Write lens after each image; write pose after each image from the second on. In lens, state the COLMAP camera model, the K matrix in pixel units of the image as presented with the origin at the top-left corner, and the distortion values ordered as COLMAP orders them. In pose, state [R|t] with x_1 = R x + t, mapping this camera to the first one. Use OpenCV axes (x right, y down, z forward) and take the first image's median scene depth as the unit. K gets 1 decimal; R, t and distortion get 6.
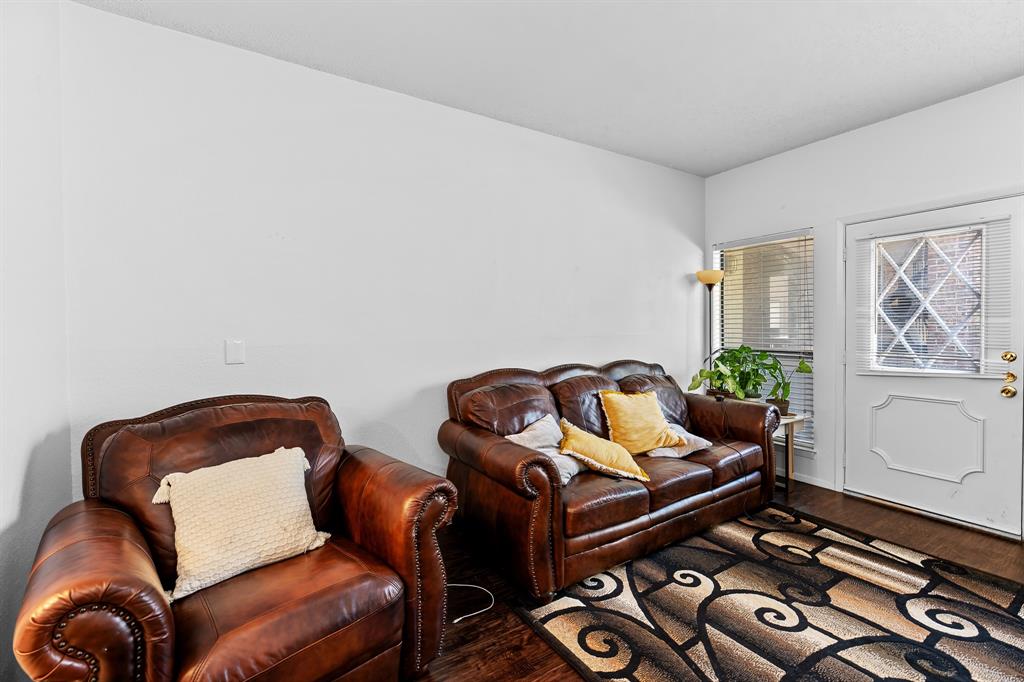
lens RADIAL K [[445.6, 0, 513.4], [0, 445.6, 333.9], [0, 0, 1]] dist [0.019581, -0.002259]
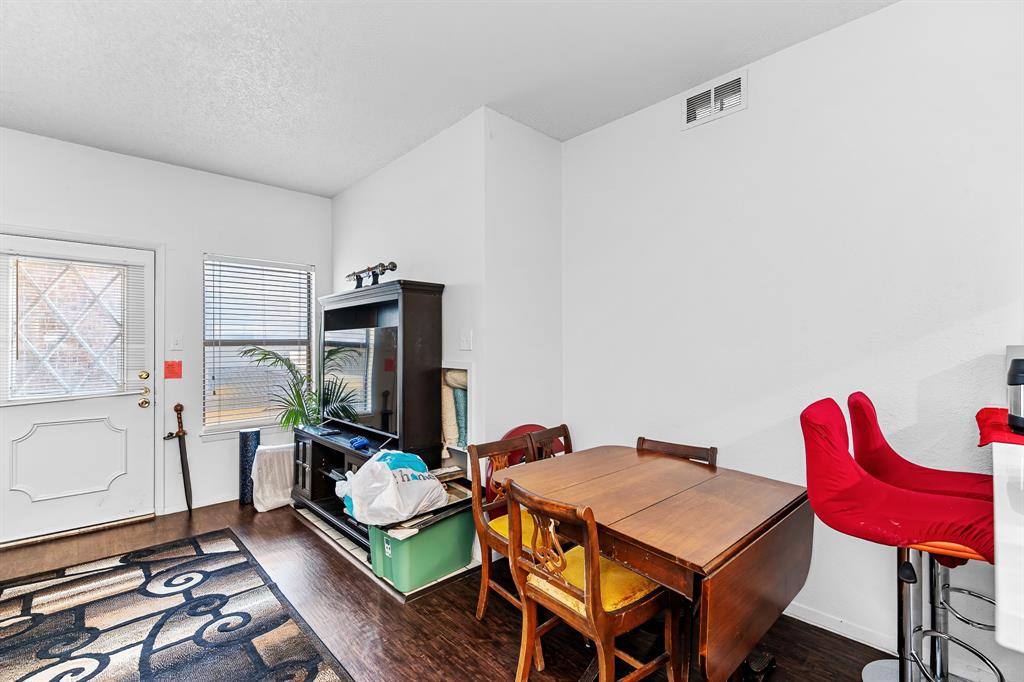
lens RADIAL K [[445.6, 0, 513.2], [0, 445.6, 345.7], [0, 0, 1]] dist [0.019581, -0.002259]
pose [[-0.159157, 0.011542, 0.987186, -0.422095], [0.019257, 0.999778, -0.008584, -0.000588], [-0.987065, 0.017644, -0.159344, 0.251654]]
